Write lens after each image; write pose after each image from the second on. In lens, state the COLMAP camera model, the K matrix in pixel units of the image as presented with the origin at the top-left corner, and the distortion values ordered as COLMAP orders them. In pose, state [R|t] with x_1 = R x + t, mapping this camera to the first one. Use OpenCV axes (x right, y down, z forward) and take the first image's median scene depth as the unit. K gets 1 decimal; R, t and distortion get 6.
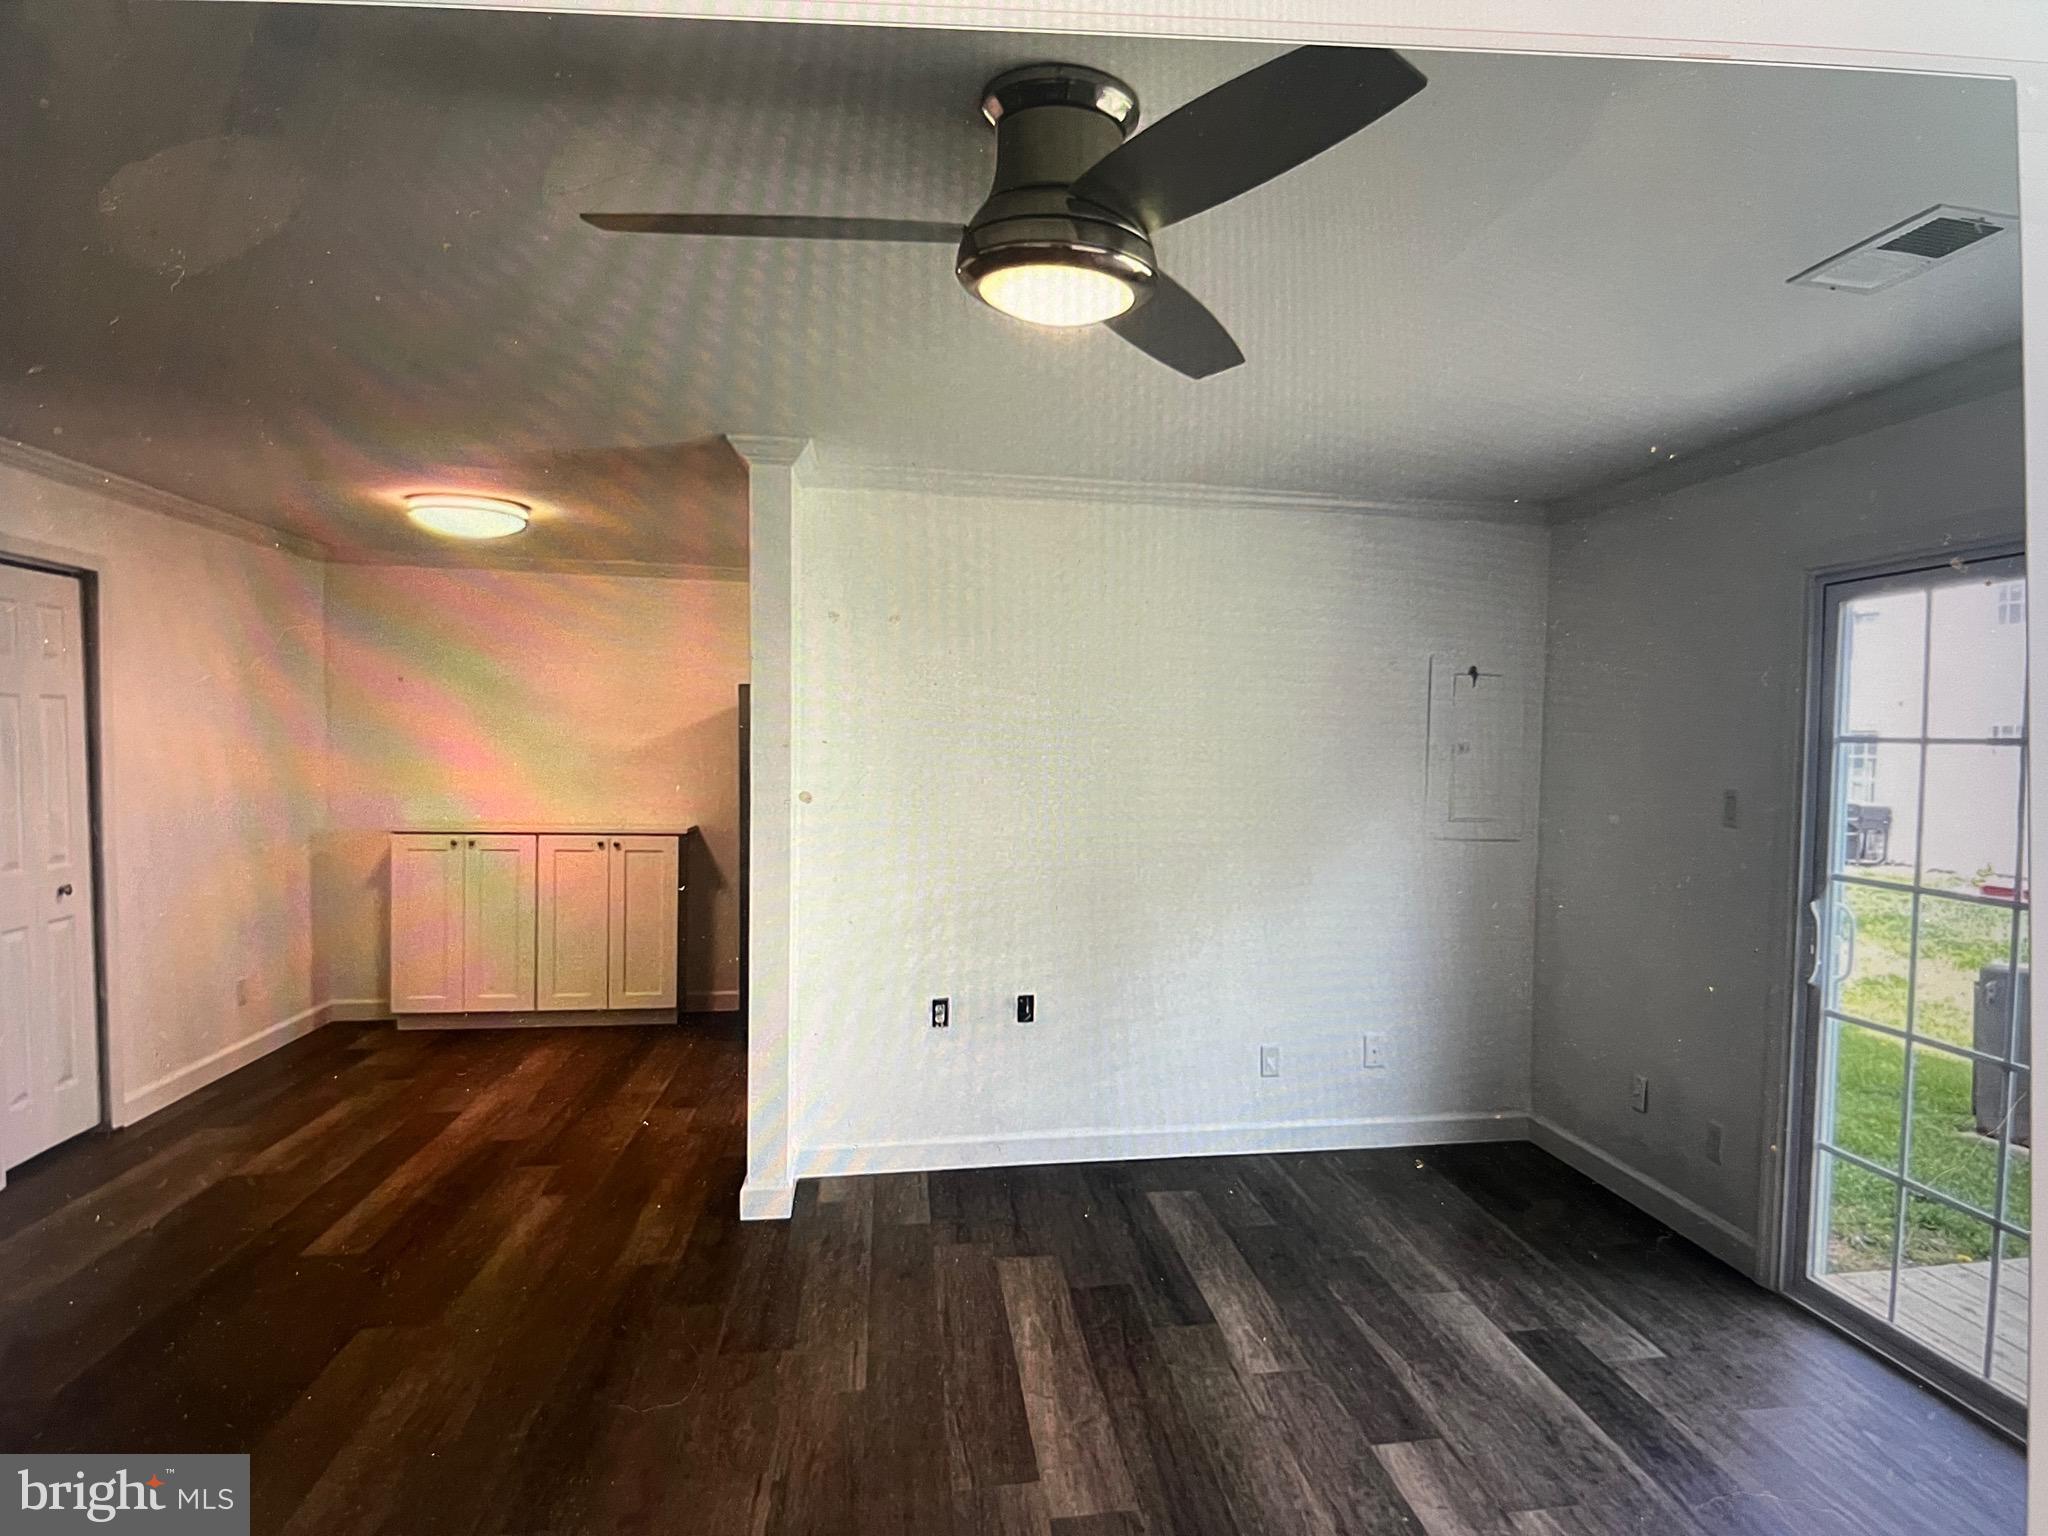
lens RADIAL K [[1197.9, 0, 1098.1], [0, 1197.9, 799.6], [0, 0, 1]] dist [-0.035159, -0.001117]
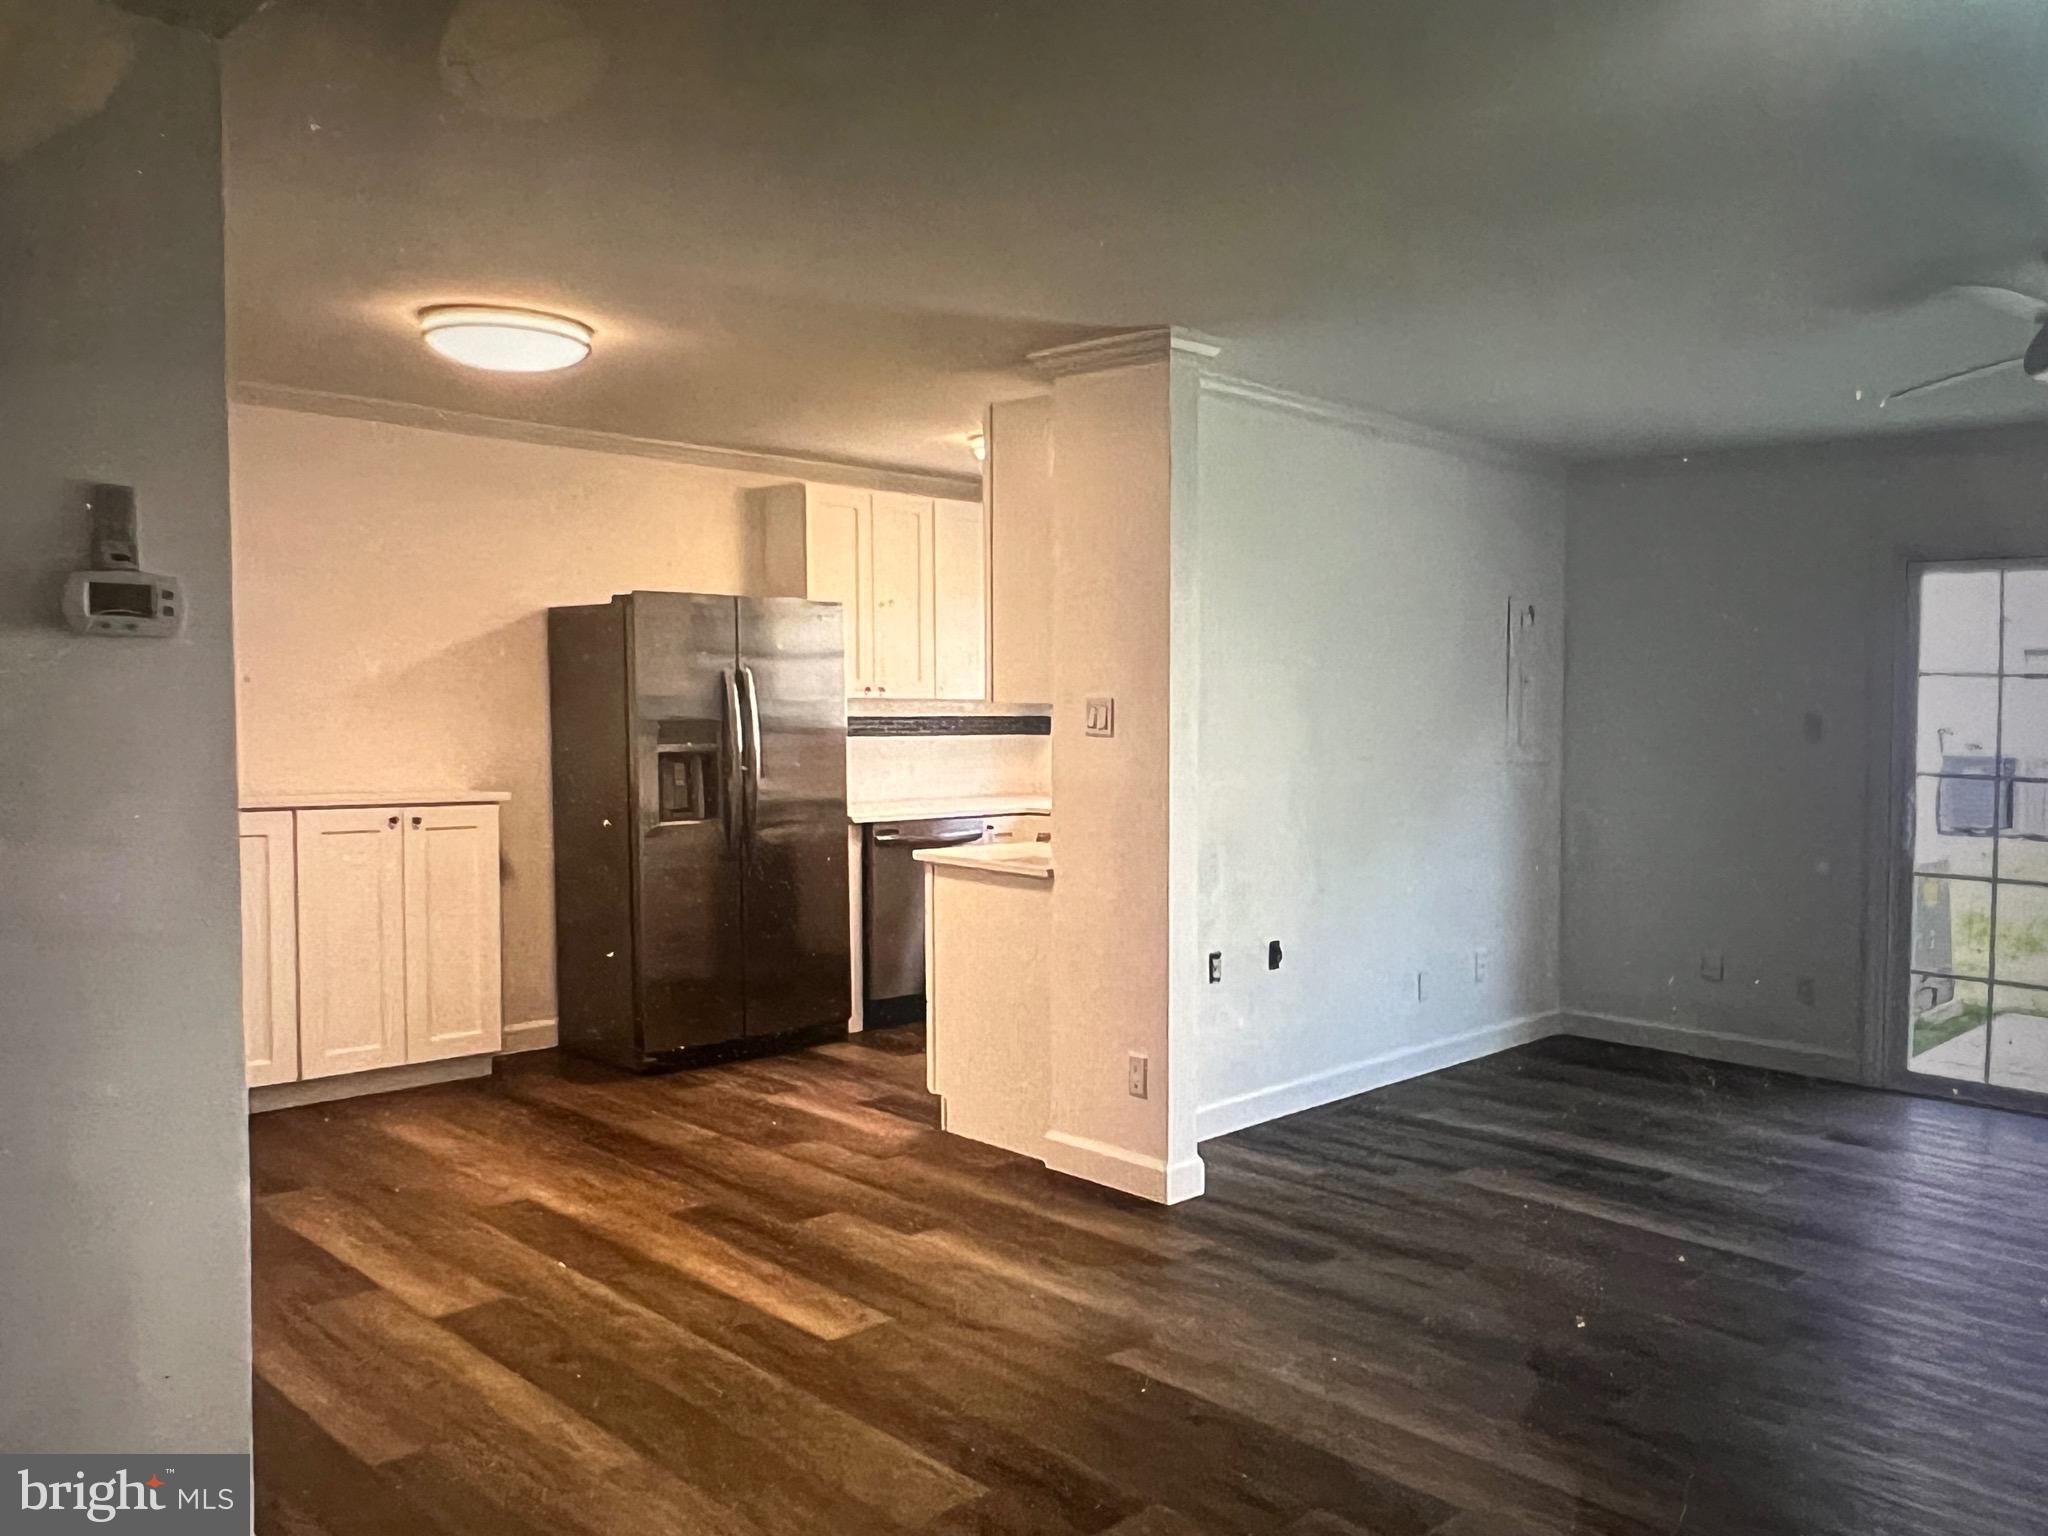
lens RADIAL K [[1583.4, 0, 1134.1], [0, 1583.4, 806.2], [0, 0, 1]] dist [0.010220, -0.001004]
pose [[0.807942, -0.041889, 0.587772, -0.902412], [0.021186, 0.998890, 0.042066, 0.001087], [-0.588882, -0.021534, 0.807932, 0.042021]]
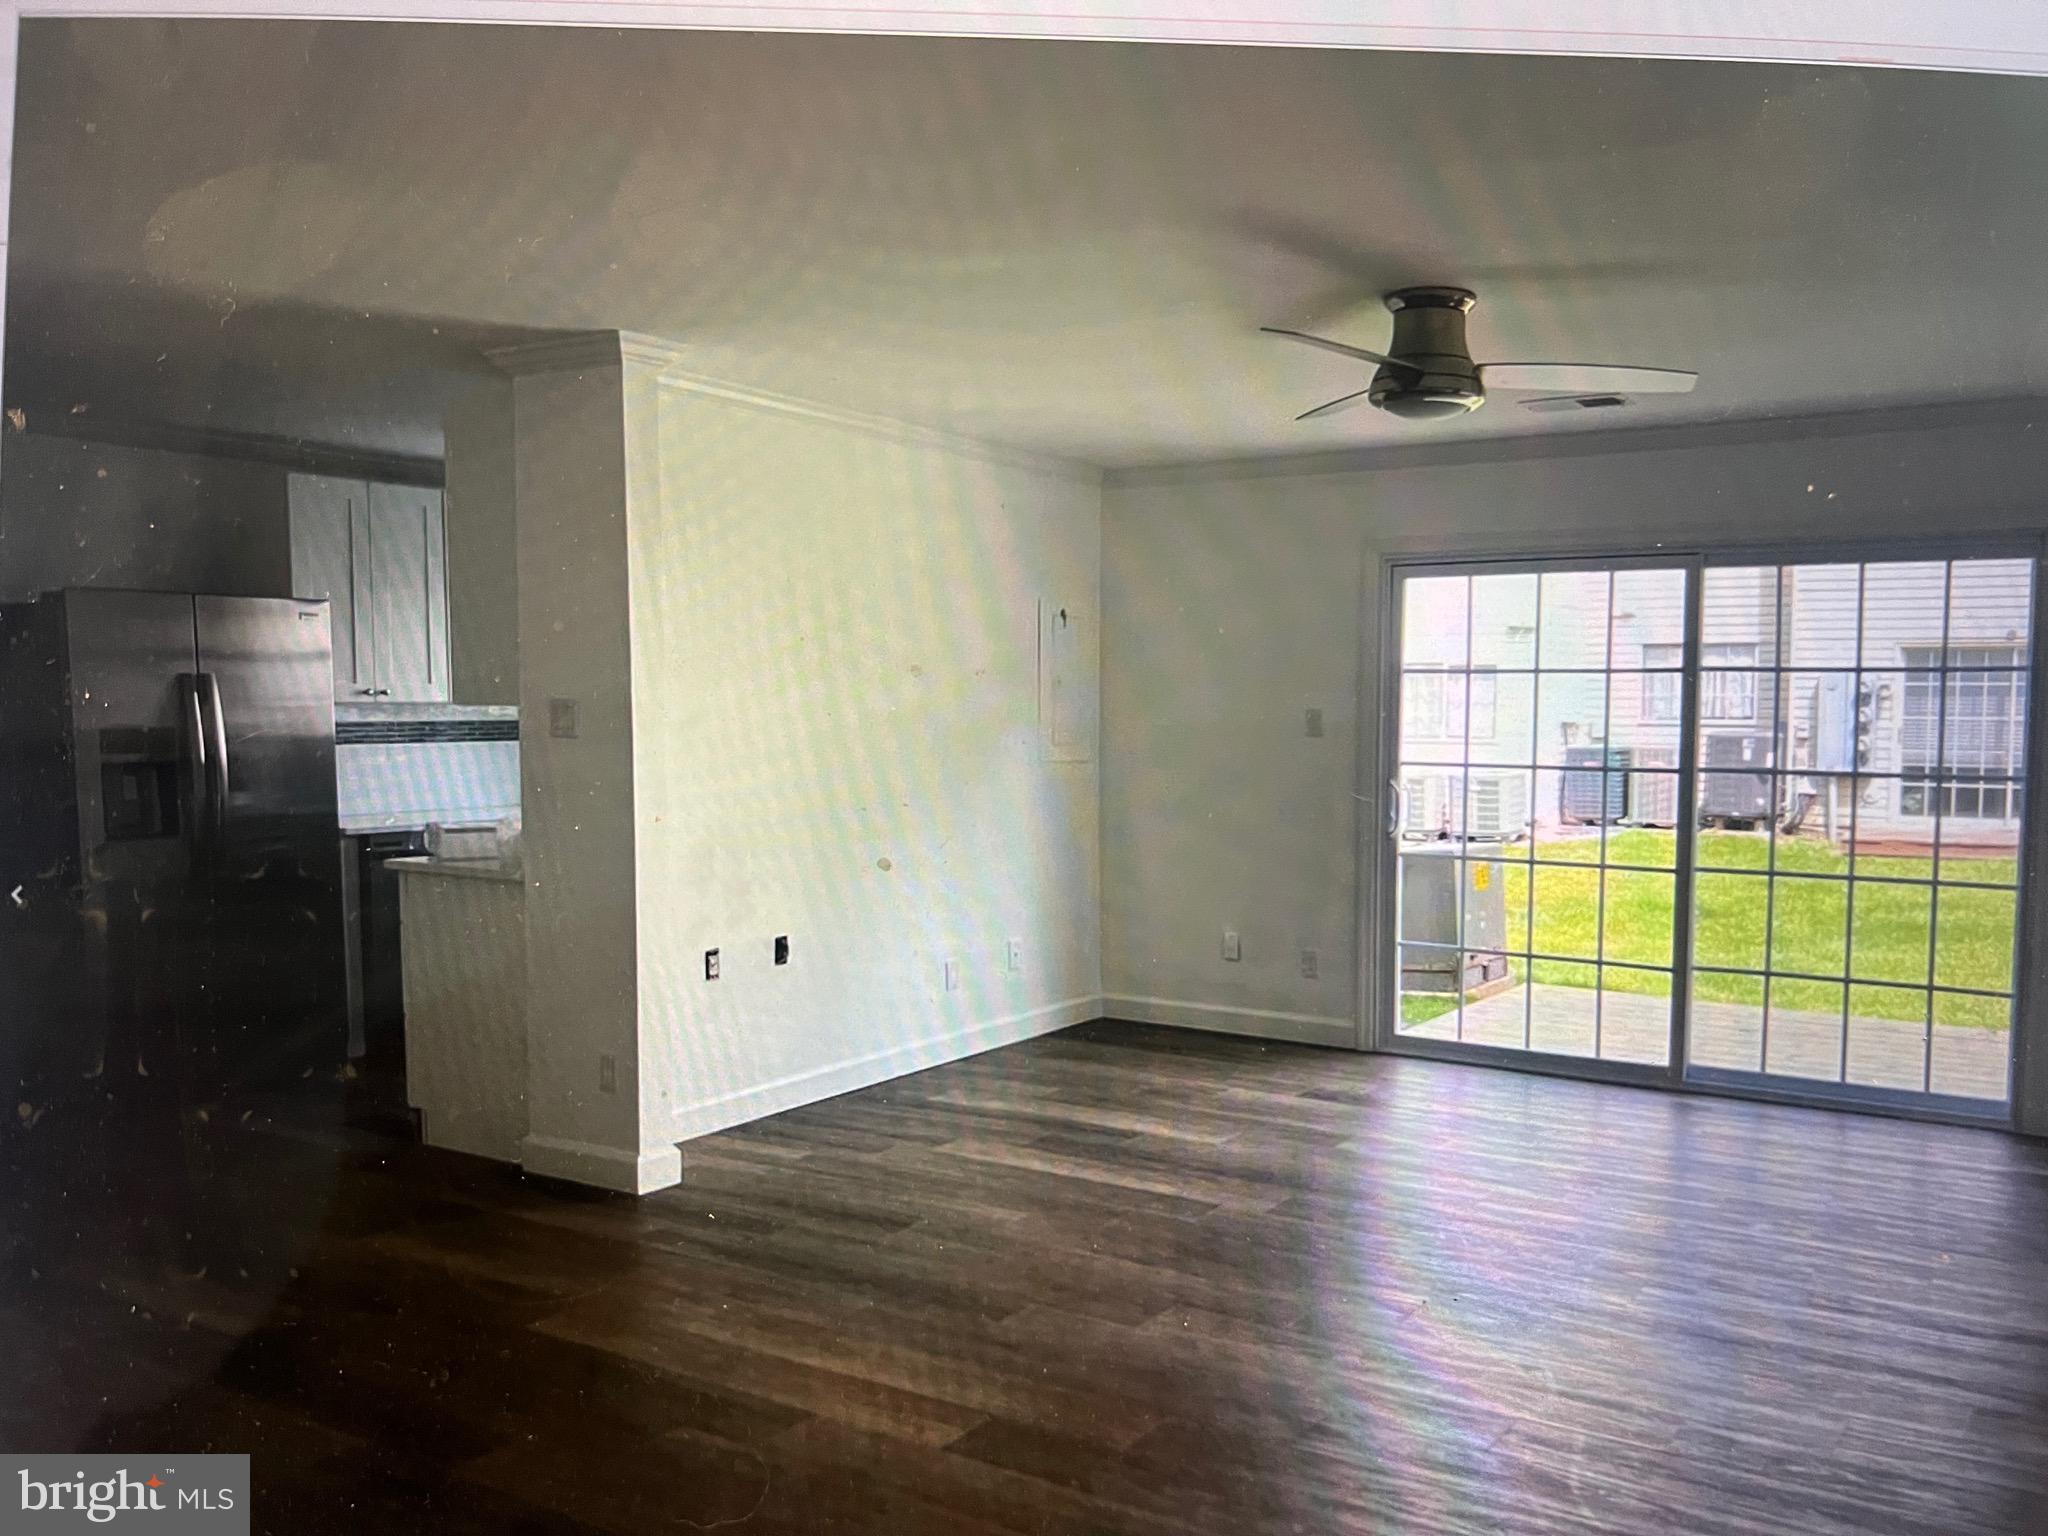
lens RADIAL K [[1676.2, 0, 1156.9], [0, 1676.2, 830.9], [0, 0, 1]] dist [0.110917, -0.171350]
pose [[0.666182, -0.068284, 0.742656, -0.880543], [0.038775, 0.997624, 0.056945, 0.012219], [-0.744780, -0.009139, 0.667247, -0.148401]]
